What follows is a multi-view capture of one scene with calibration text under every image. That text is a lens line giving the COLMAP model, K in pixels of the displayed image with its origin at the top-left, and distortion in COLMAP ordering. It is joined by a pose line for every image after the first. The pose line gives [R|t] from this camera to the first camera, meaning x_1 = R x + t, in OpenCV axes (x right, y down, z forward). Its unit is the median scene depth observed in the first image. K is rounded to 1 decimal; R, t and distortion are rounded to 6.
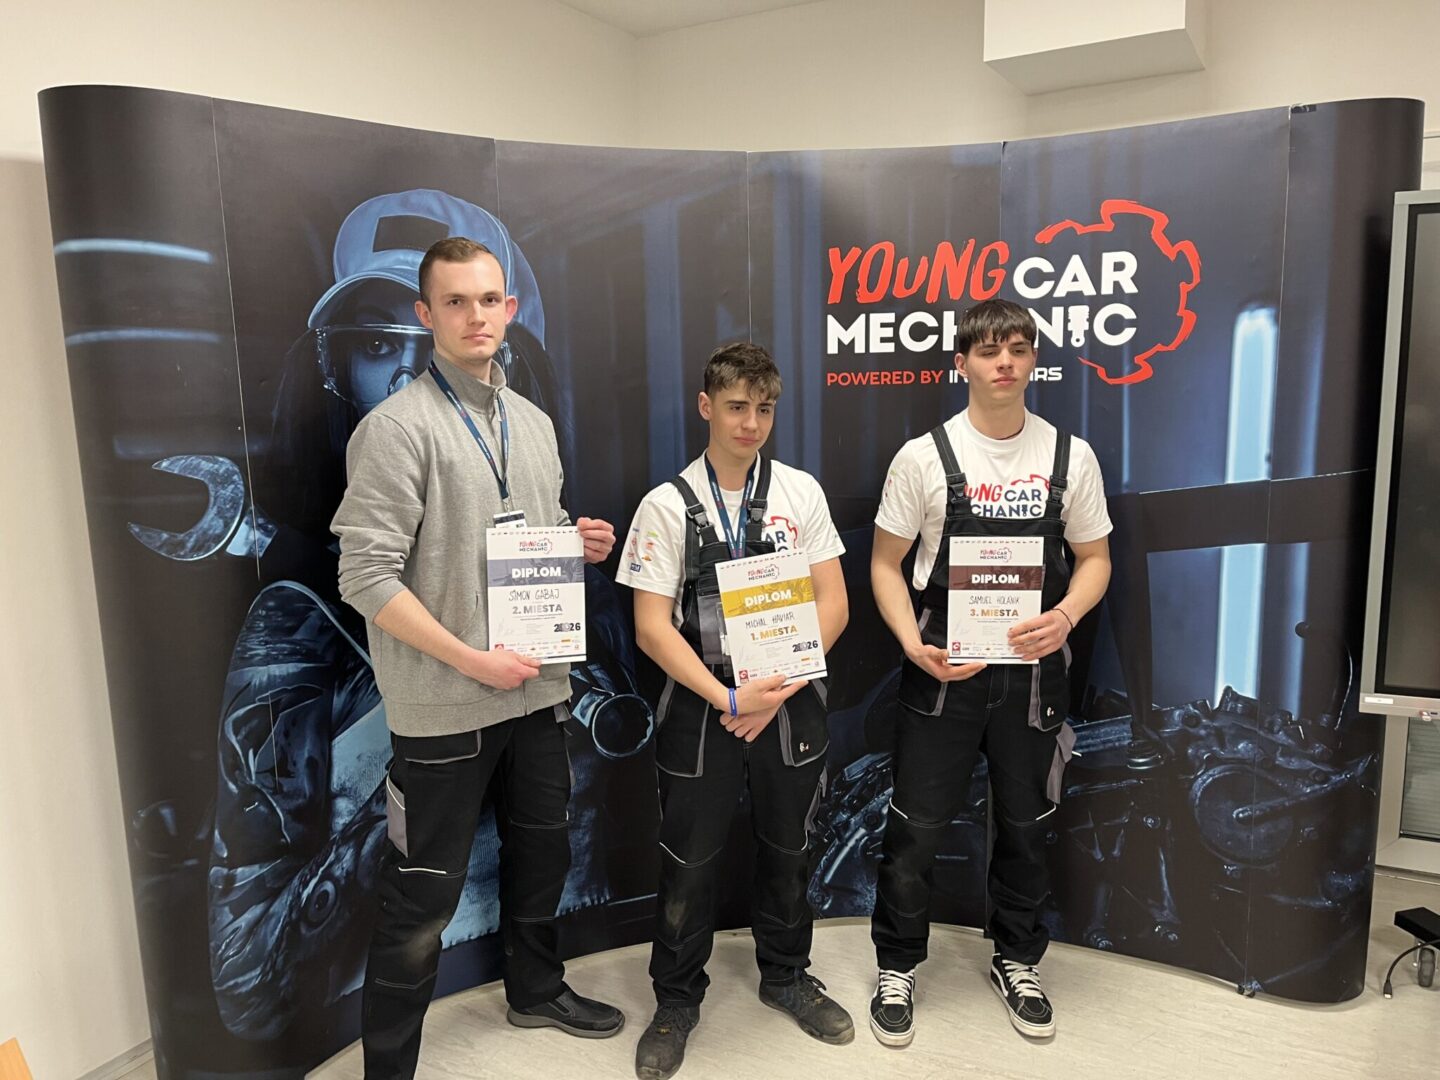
lens RADIAL K [[1162.3, 0, 720.0], [0, 1162.3, 540.0], [0, 0, 1]] dist [0.045724, -0.000596]
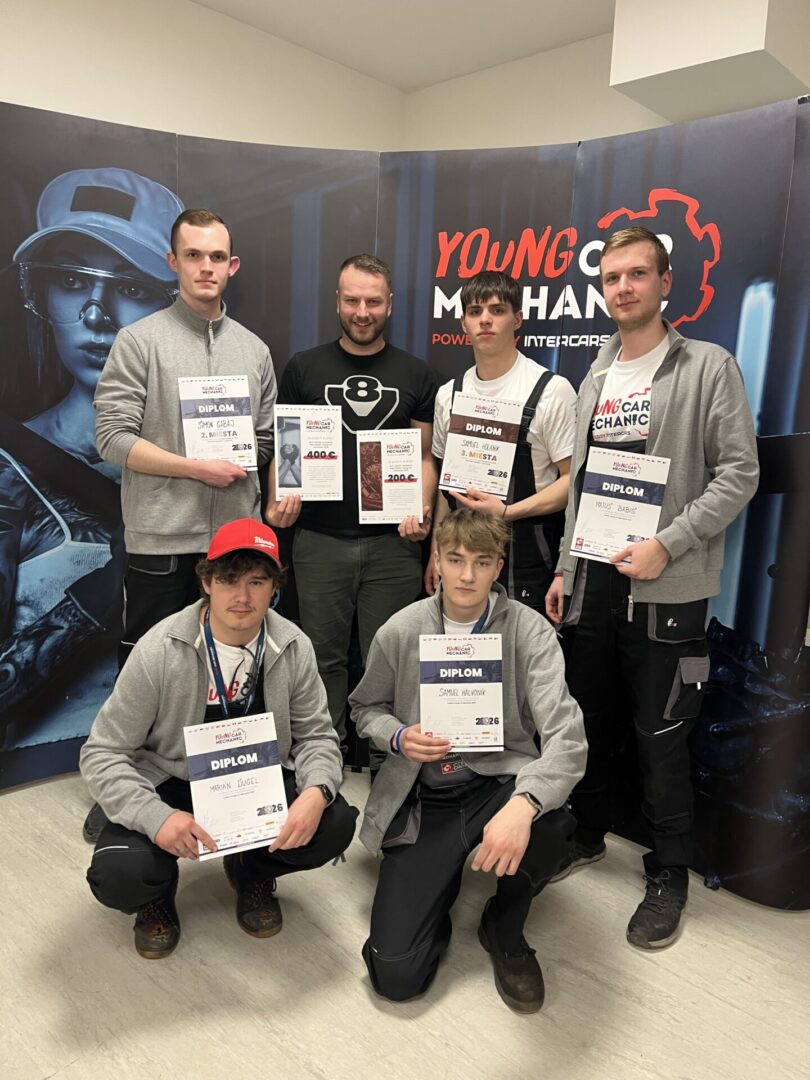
lens RADIAL K [[871.7, 0, 405.0], [0, 871.7, 540.0], [0, 0, 1]] dist [0.045724, -0.000596]
pose [[0.961446, 0.112011, -0.251149, 0.357567], [-0.110665, 0.993666, 0.019521, 0.068294], [0.251745, 0.009025, 0.967752, 0.093278]]
